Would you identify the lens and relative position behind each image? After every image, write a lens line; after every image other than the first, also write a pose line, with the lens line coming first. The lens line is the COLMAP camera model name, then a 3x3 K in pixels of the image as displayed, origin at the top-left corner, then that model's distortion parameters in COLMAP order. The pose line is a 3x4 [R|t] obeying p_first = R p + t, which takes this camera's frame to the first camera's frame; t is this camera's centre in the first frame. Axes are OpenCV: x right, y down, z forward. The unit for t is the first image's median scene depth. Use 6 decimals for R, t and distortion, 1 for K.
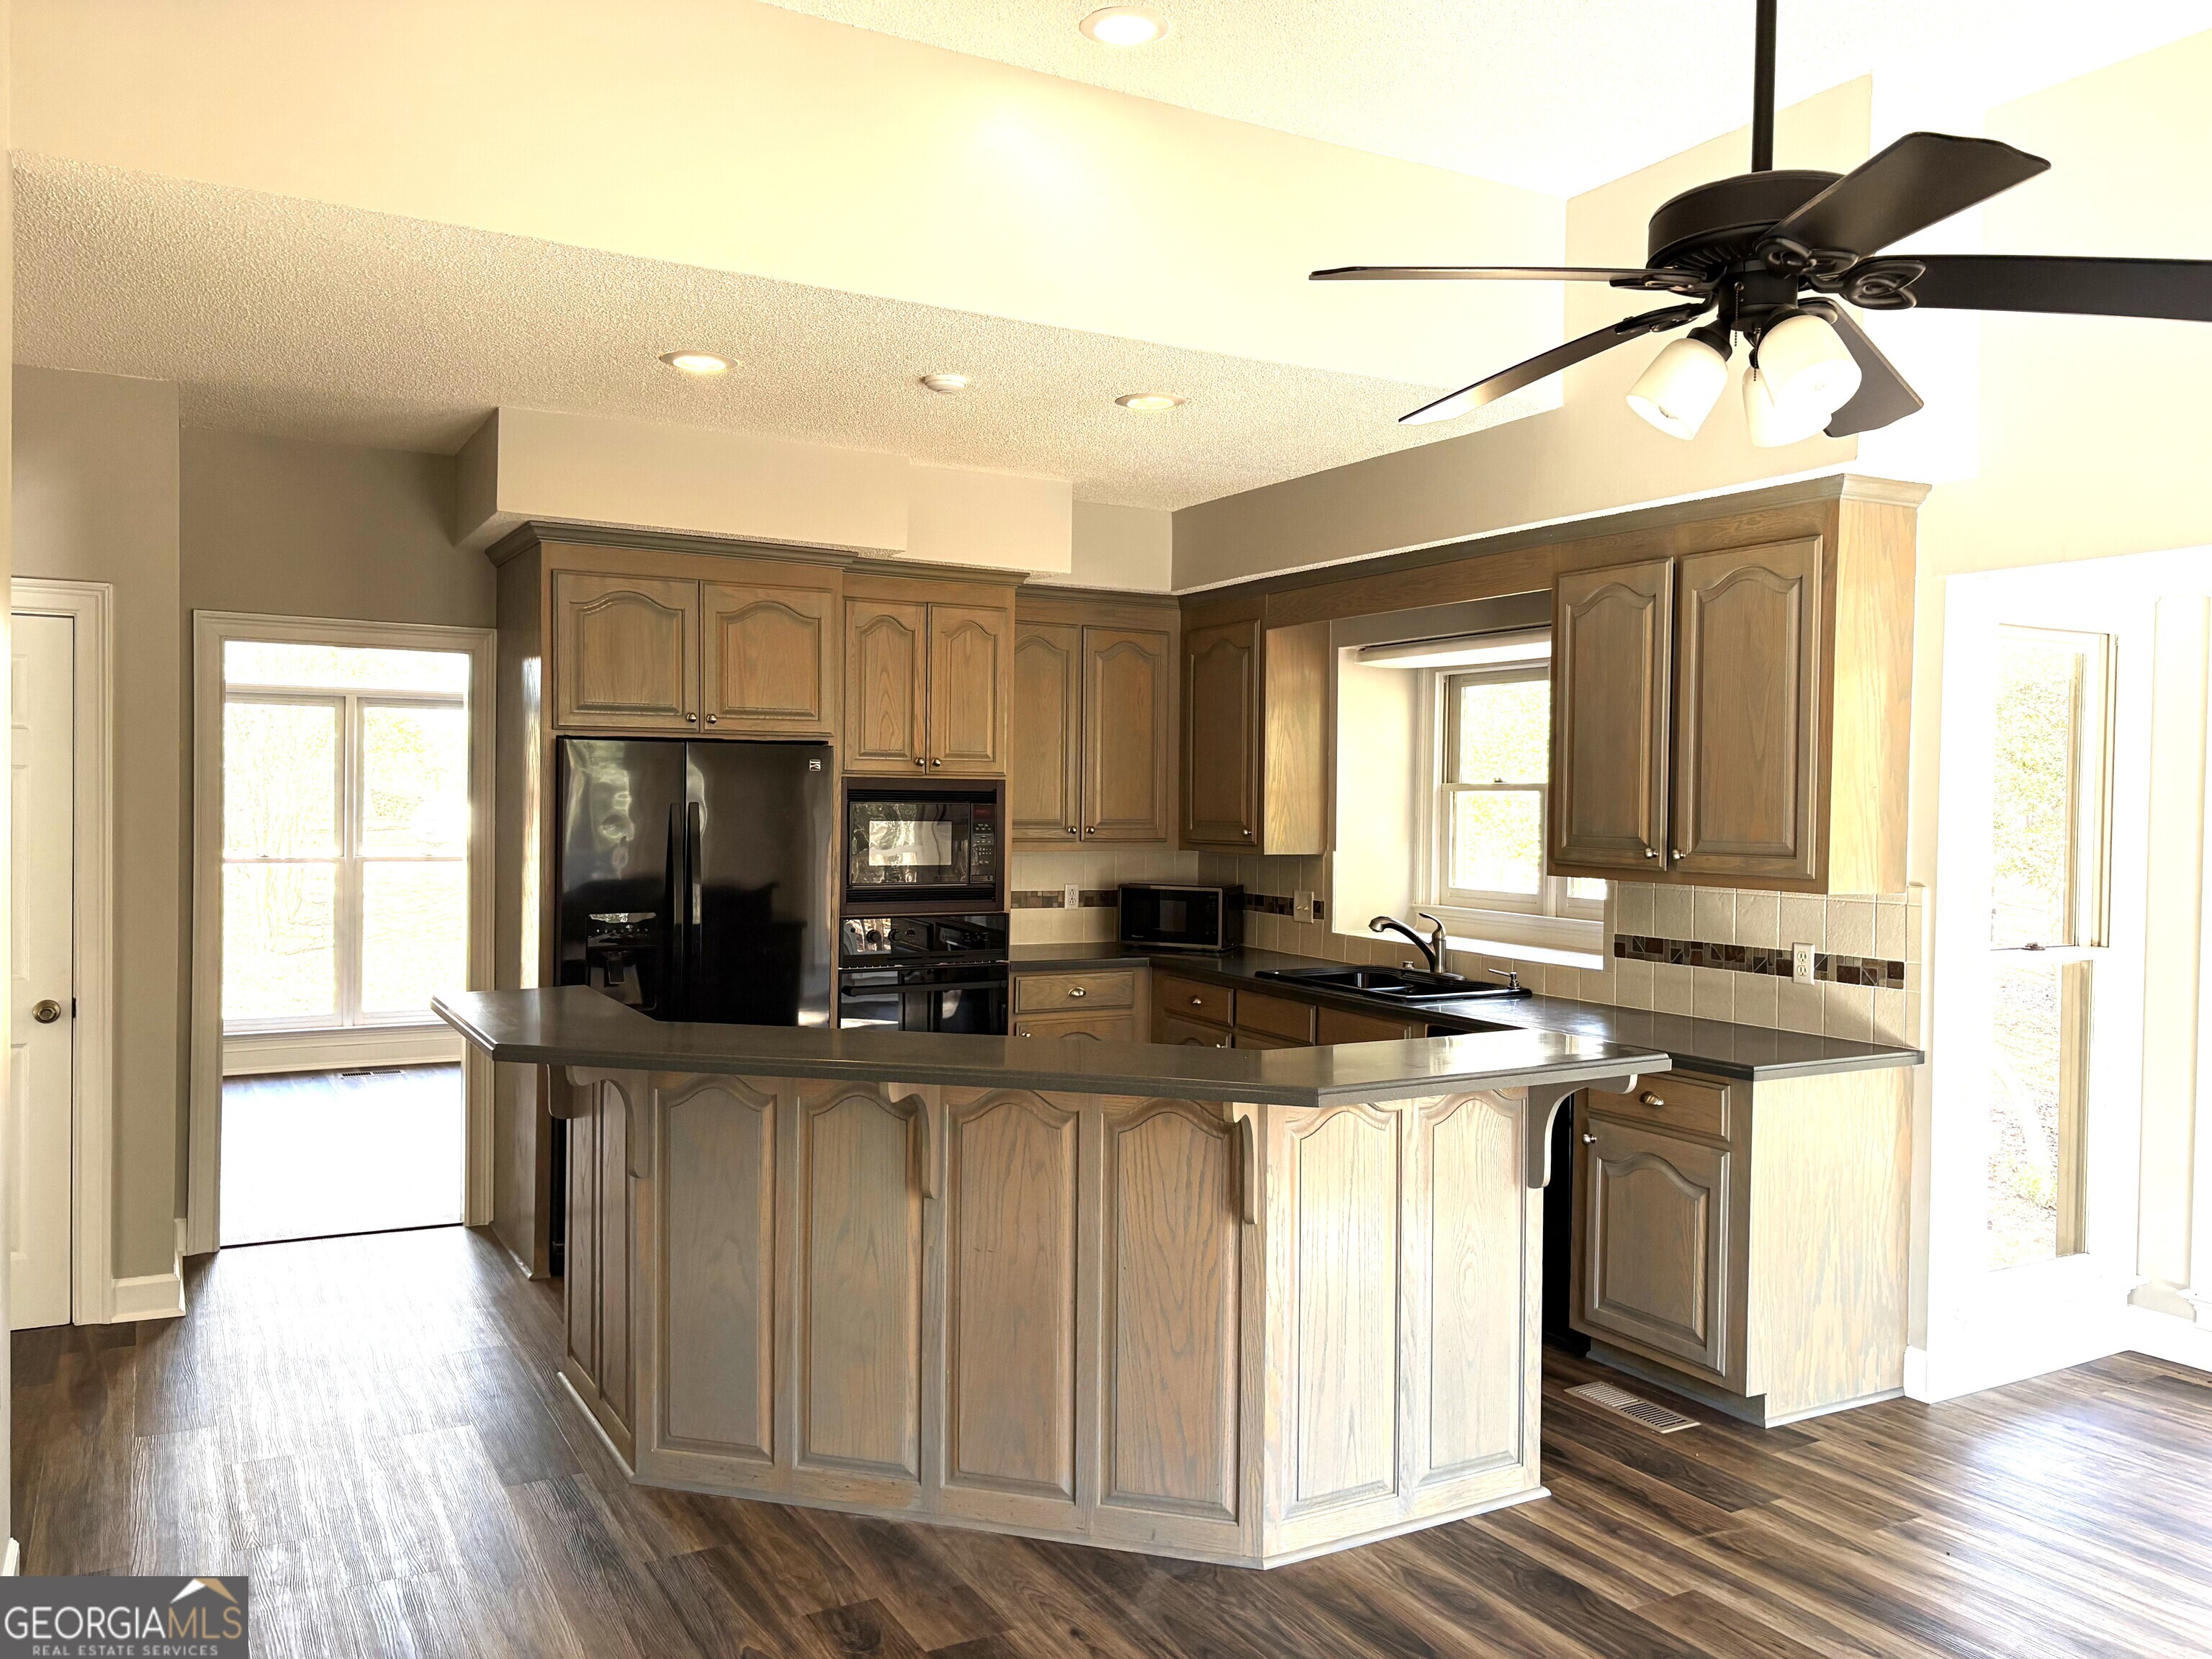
lens RADIAL K [[1706.0, 0, 1111.4], [0, 1706.0, 818.5], [0, 0, 1]] dist [0.055038, -0.034549]
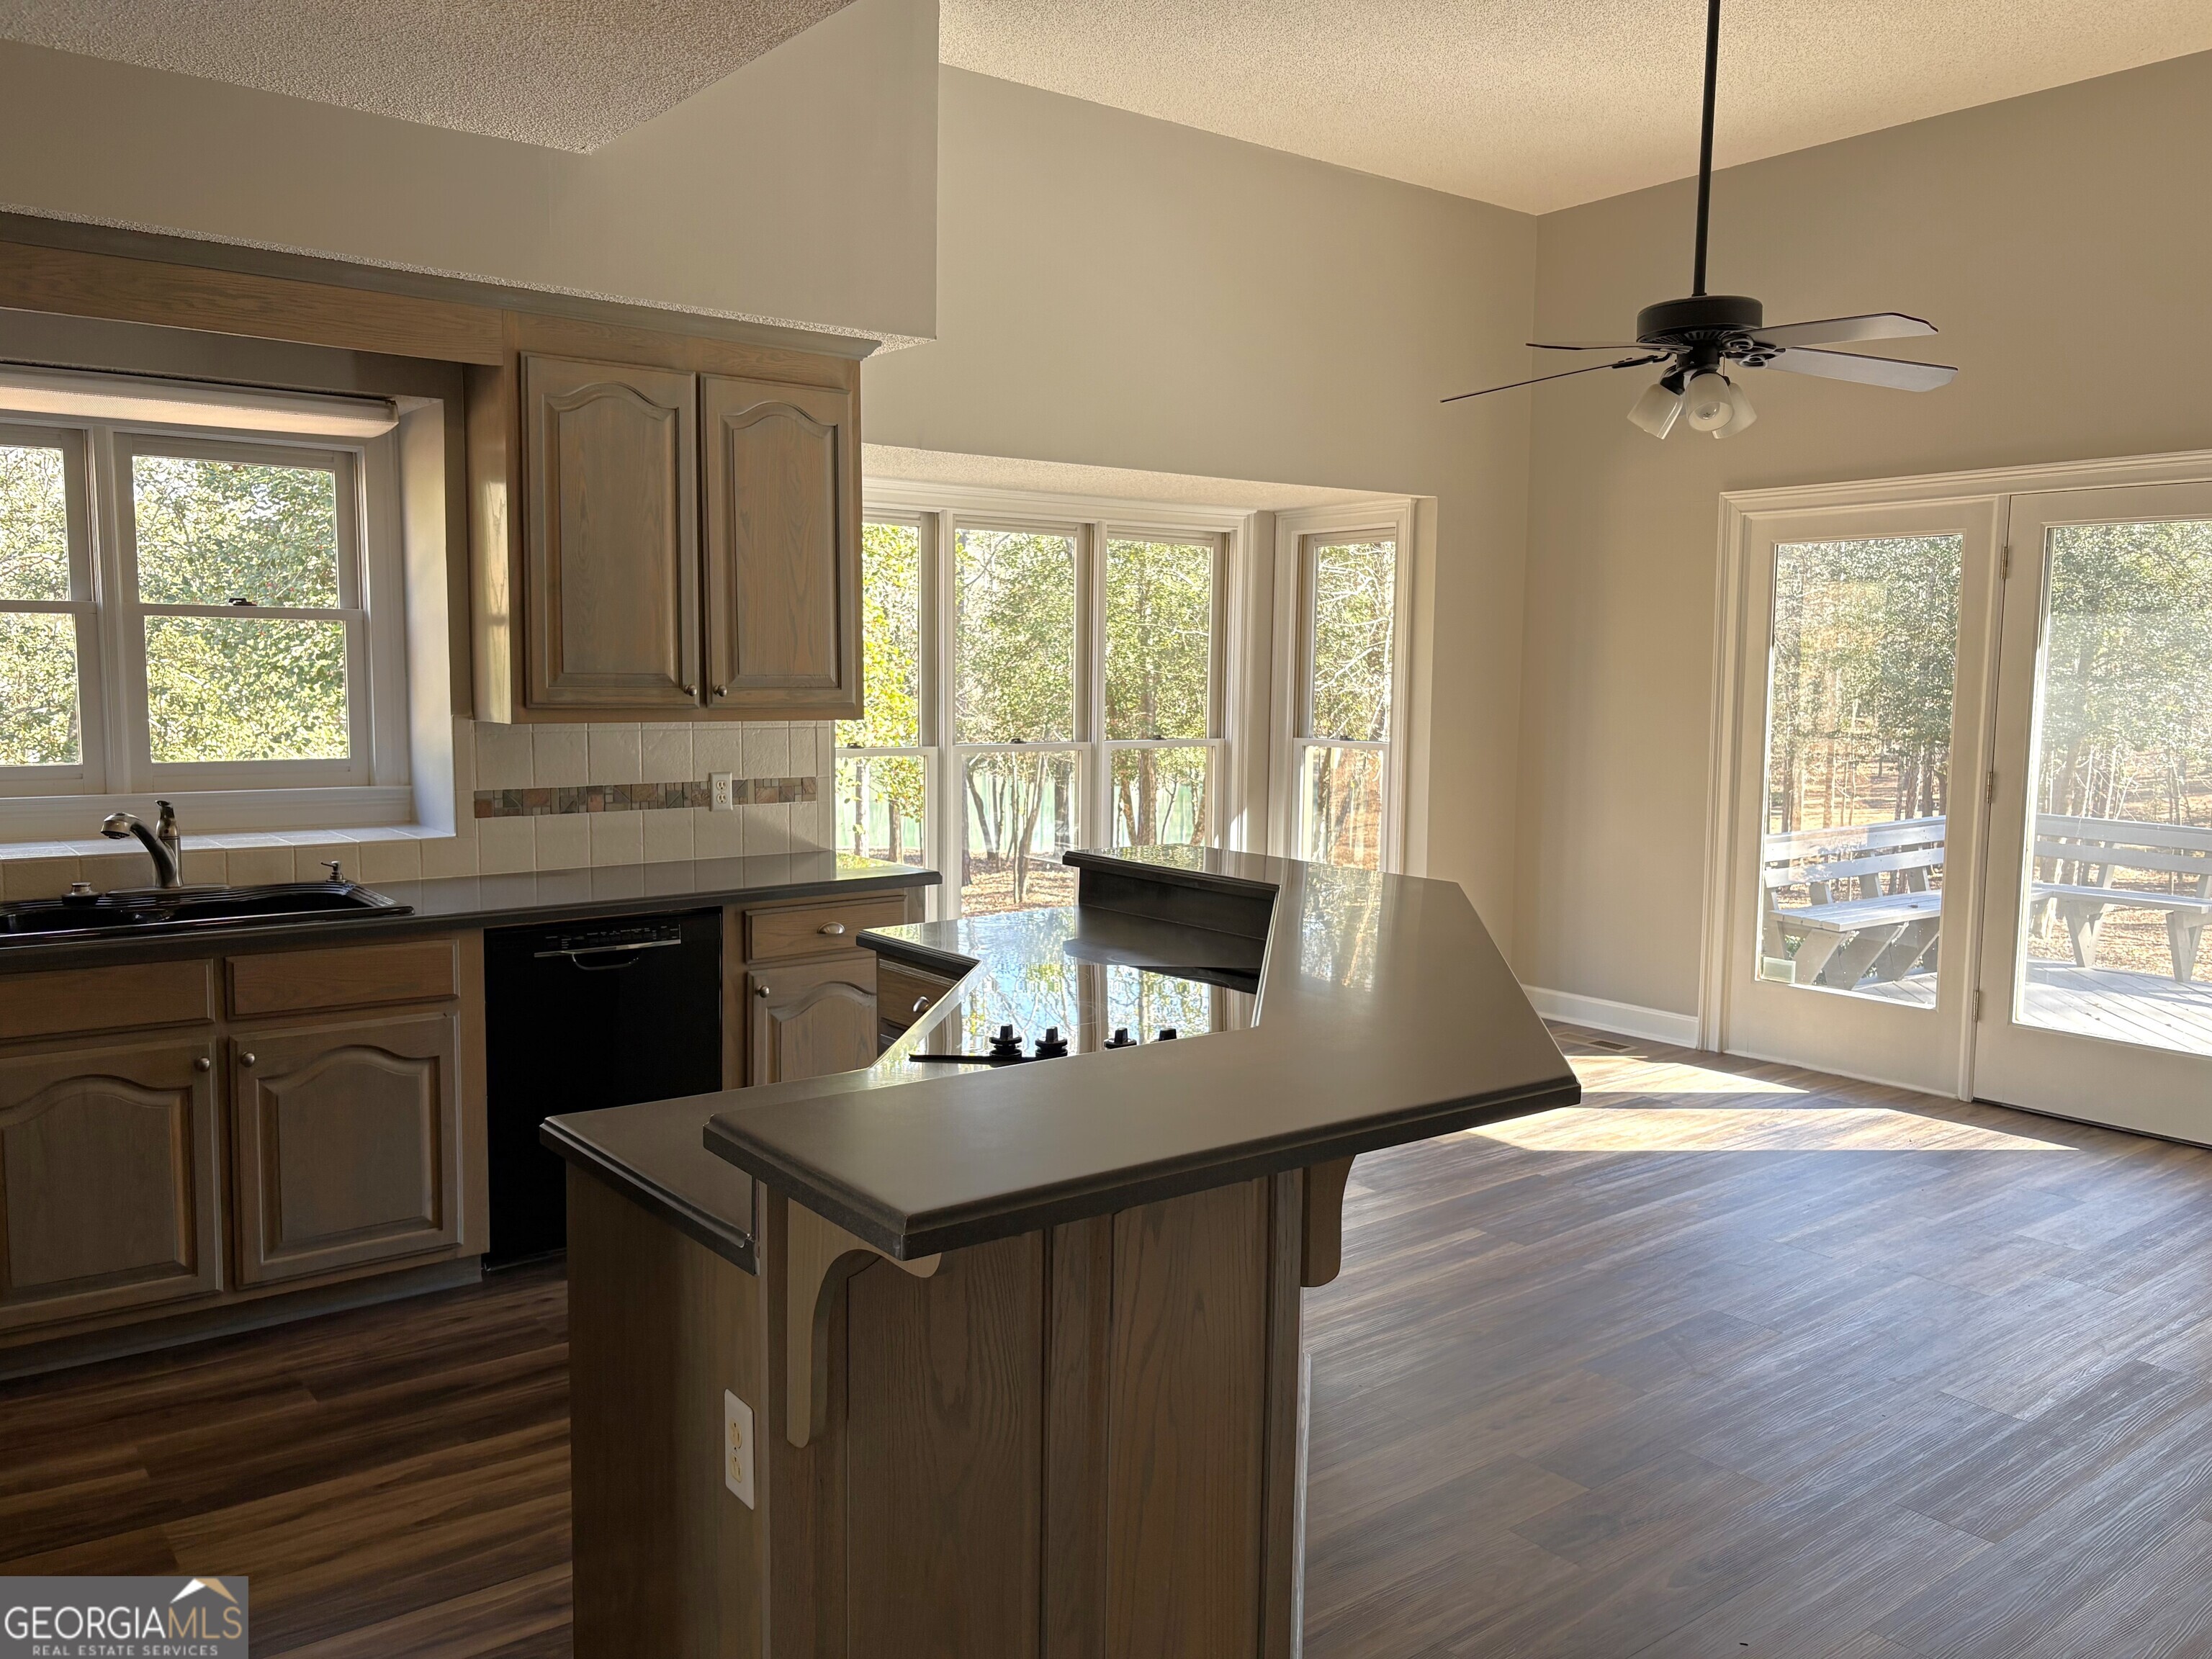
lens RADIAL K [[1706.0, 0, 1111.8], [0, 1706.0, 828.9], [0, 0, 1]] dist [0.055038, -0.034549]
pose [[-0.143214, -0.109182, 0.983651, -0.651073], [0.001921, 0.993864, 0.110596, -0.007431], [-0.989690, 0.017728, -0.142126, 0.907394]]
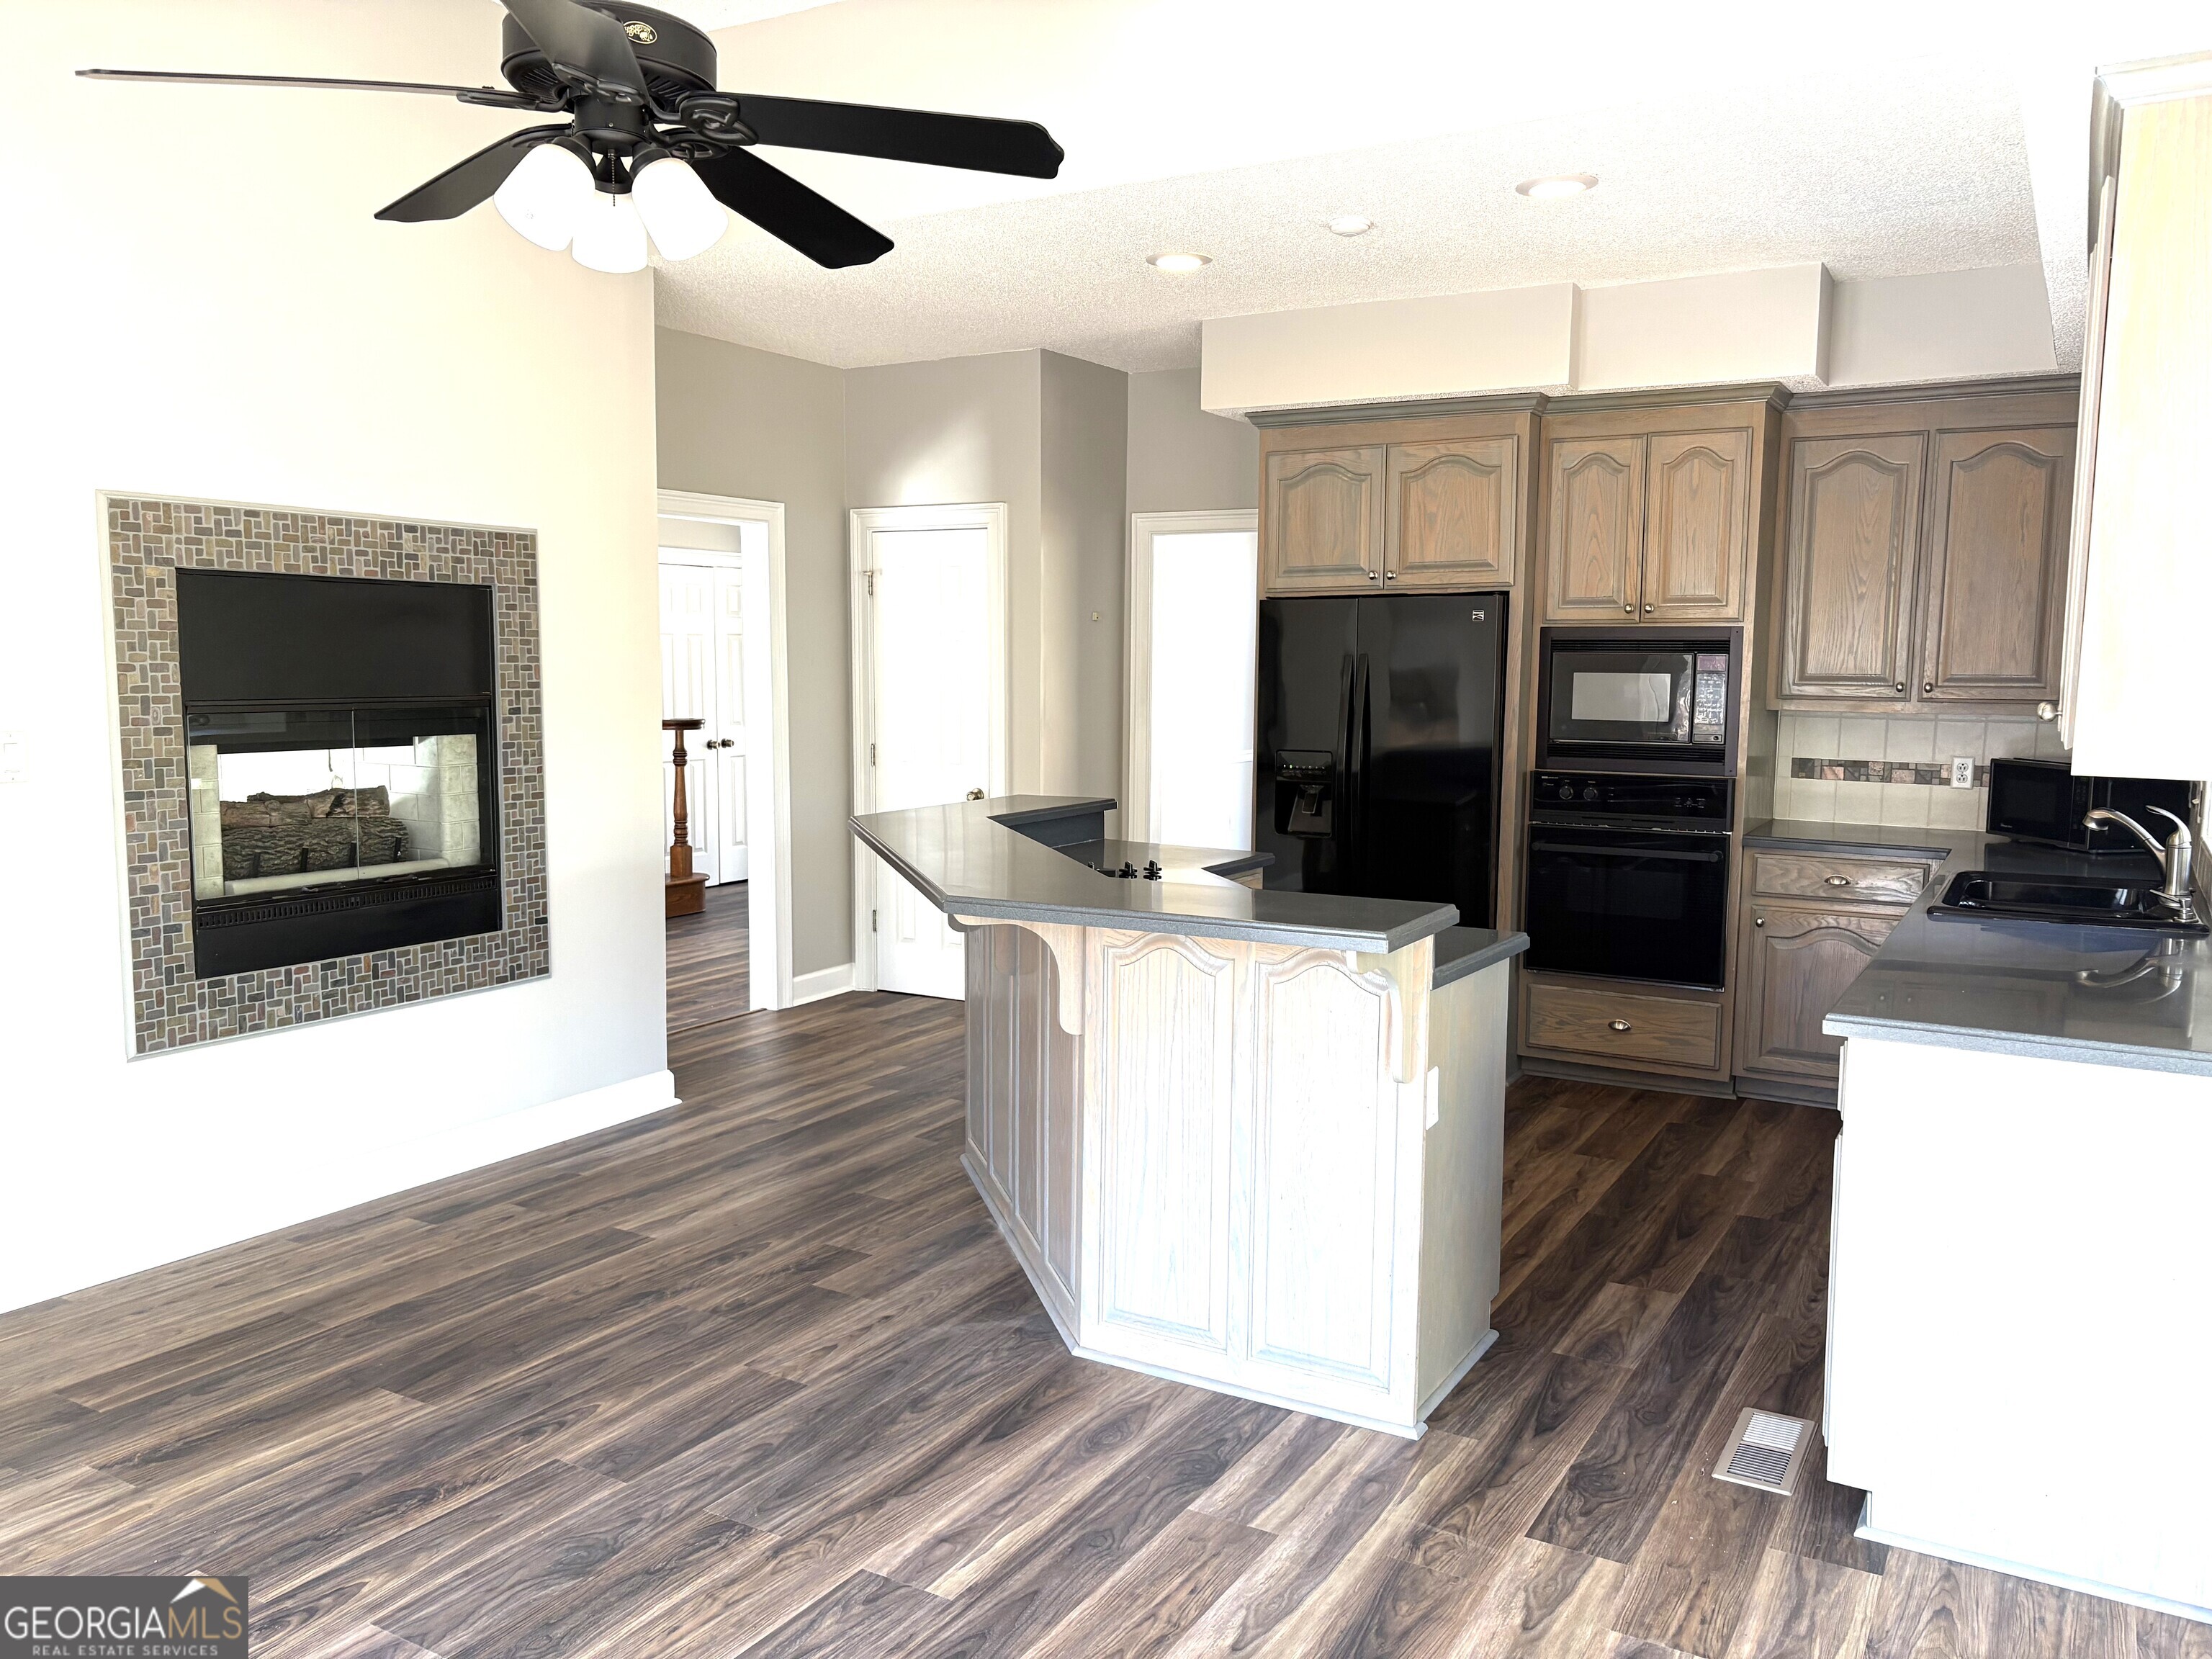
lens RADIAL K [[1706.0, 0, 1112.0], [0, 1706.0, 843.0], [0, 0, 1]] dist [0.055038, -0.034549]
pose [[0.501390, 0.086380, -0.860899, 0.705330], [-0.016110, 0.995763, 0.090529, 0.017181], [0.865071, -0.031521, 0.500658, 0.356281]]
